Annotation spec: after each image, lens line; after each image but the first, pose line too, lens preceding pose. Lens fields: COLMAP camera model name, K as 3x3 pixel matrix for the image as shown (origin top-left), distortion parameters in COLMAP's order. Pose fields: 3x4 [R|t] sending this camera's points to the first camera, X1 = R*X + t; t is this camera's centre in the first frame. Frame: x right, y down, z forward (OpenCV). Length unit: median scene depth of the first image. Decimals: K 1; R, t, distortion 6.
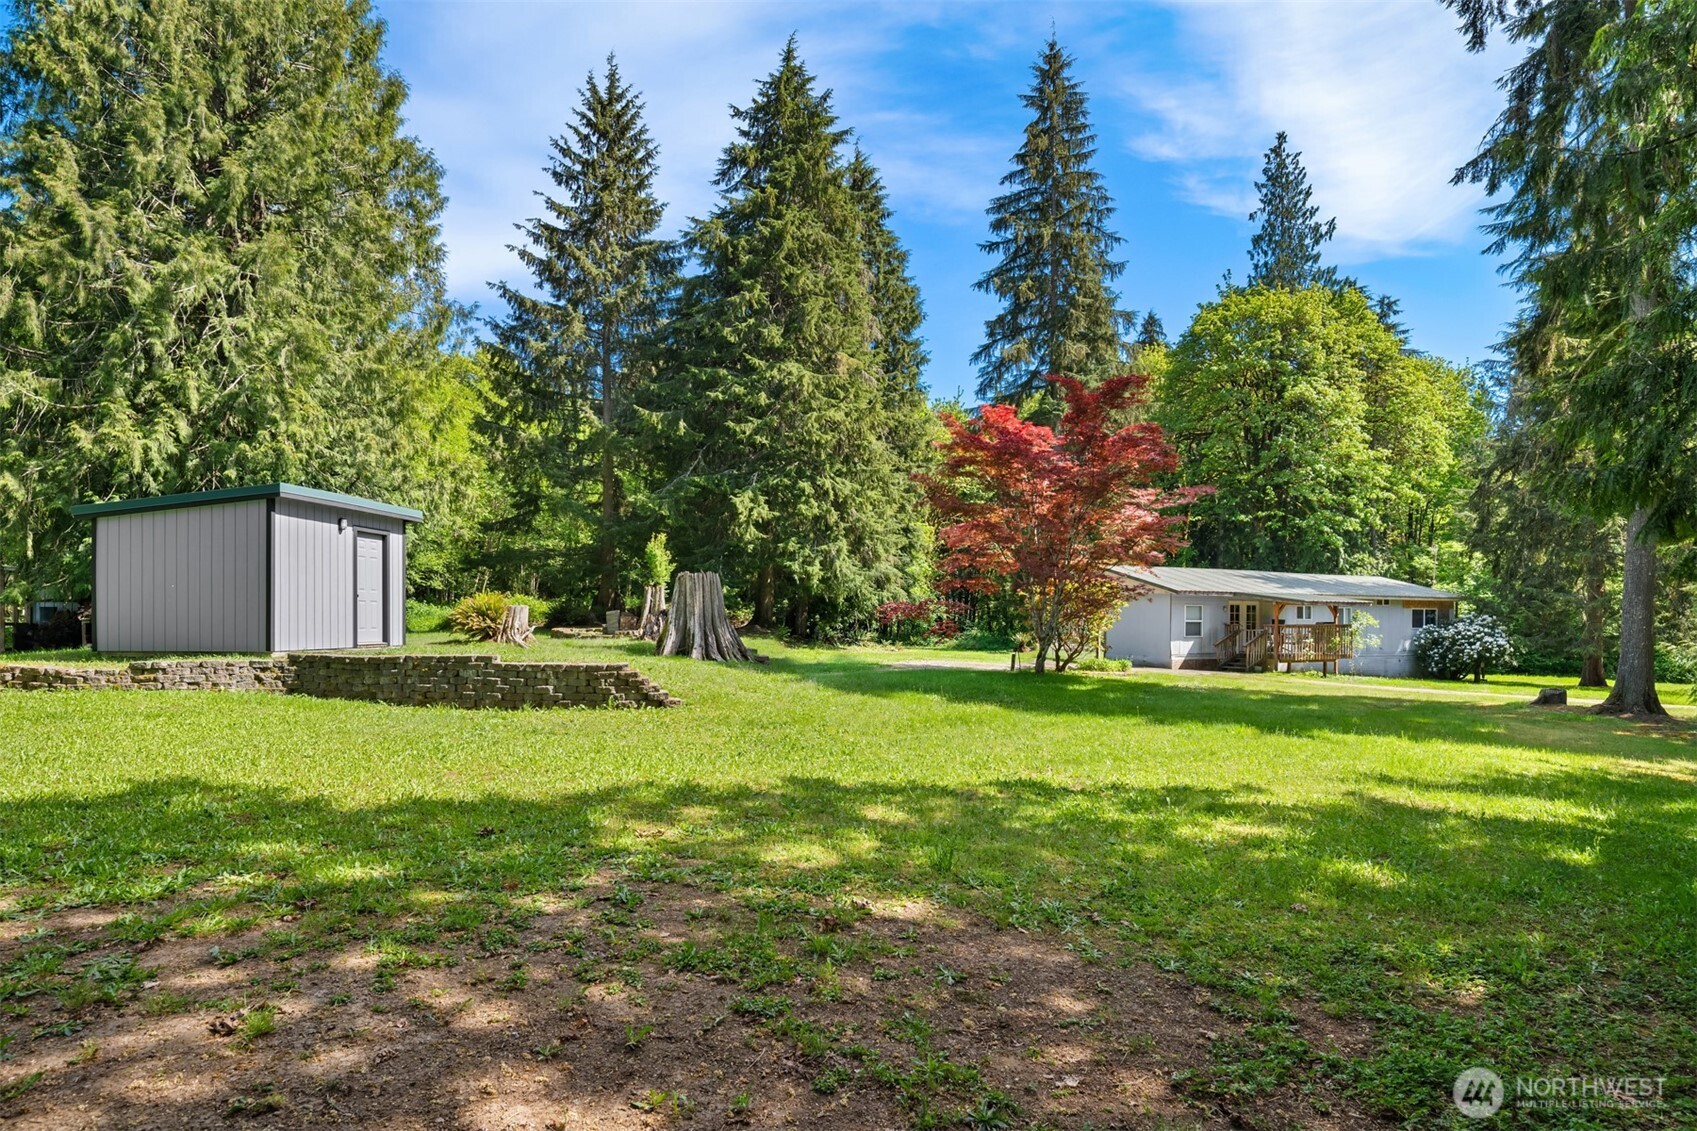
lens RADIAL K [[930.5, 0, 853.9], [0, 930.5, 625.8], [0, 0, 1]] dist [-0.001279, -0.001503]
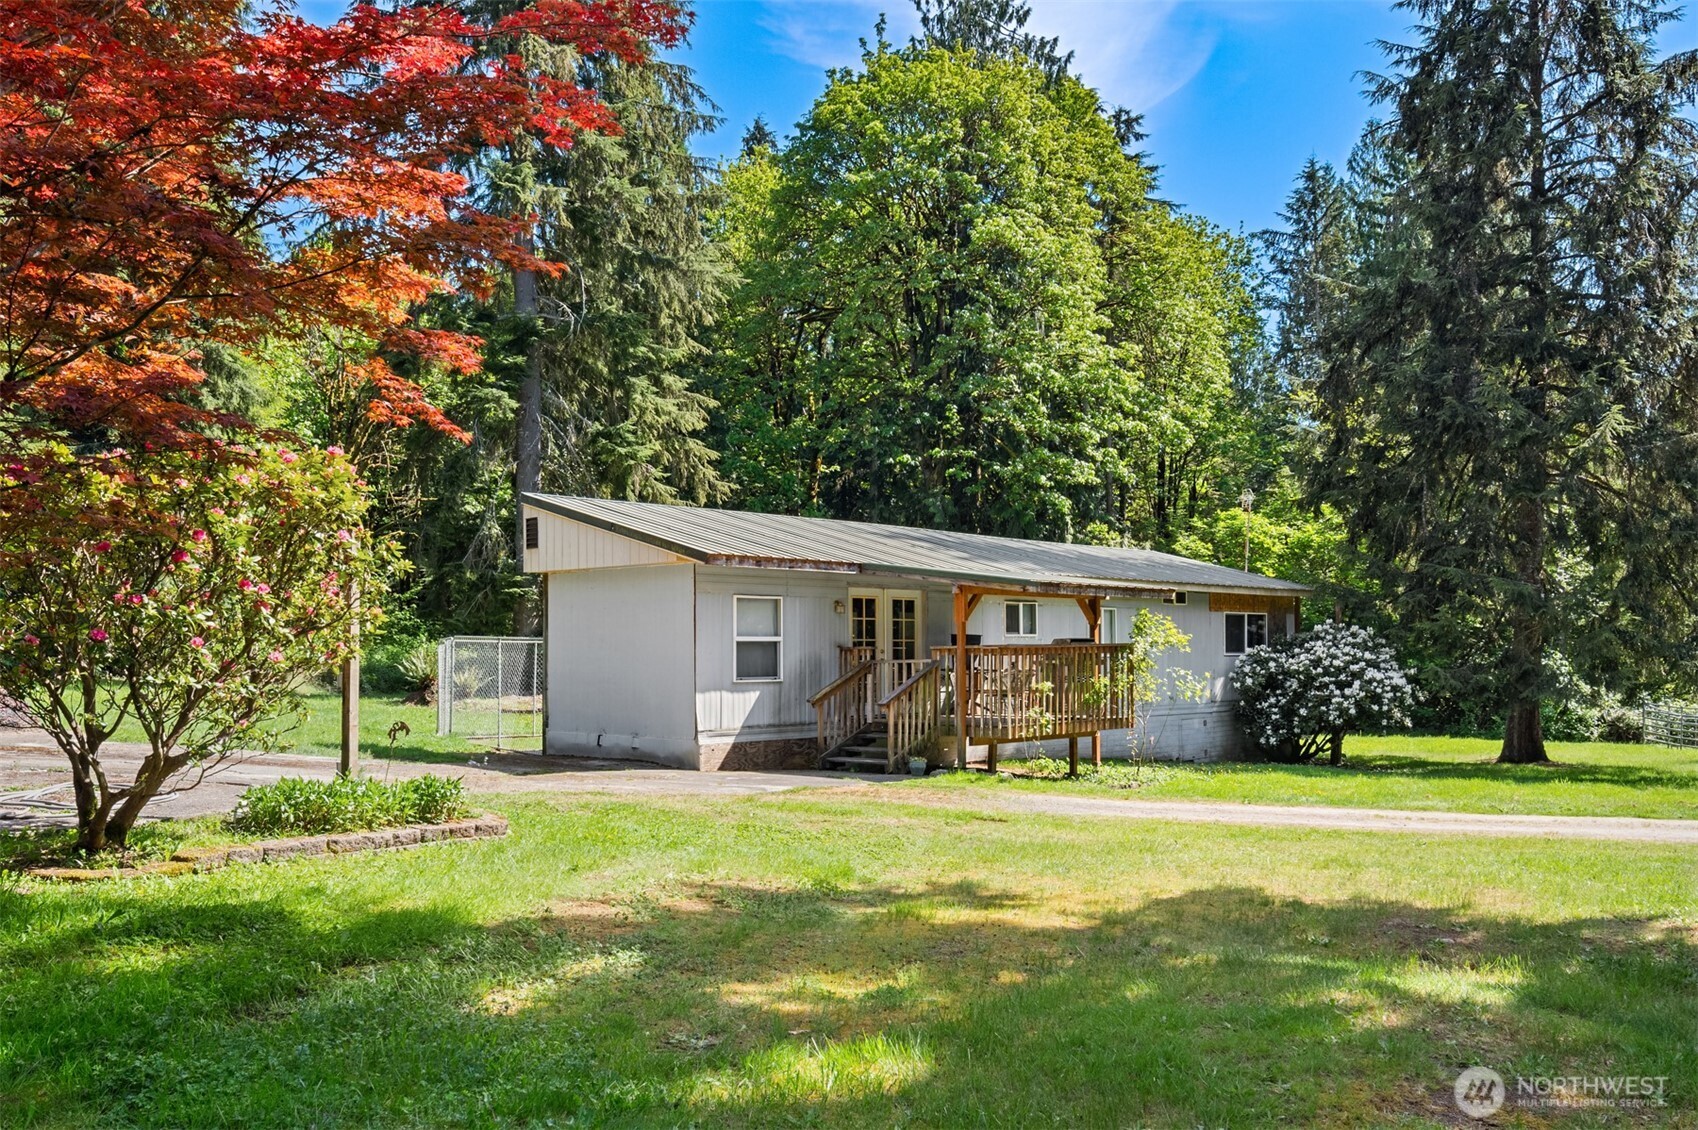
lens RADIAL K [[1395.5, 0, 845.2], [0, 1395.5, 663.5], [0, 0, 1]] dist [0.003938, 0.005599]
pose [[0.942677, -0.013516, 0.333433, 0.119247], [0.013613, 0.999905, 0.002043, 0.002353], [-0.333429, 0.002613, 0.942771, 0.259789]]
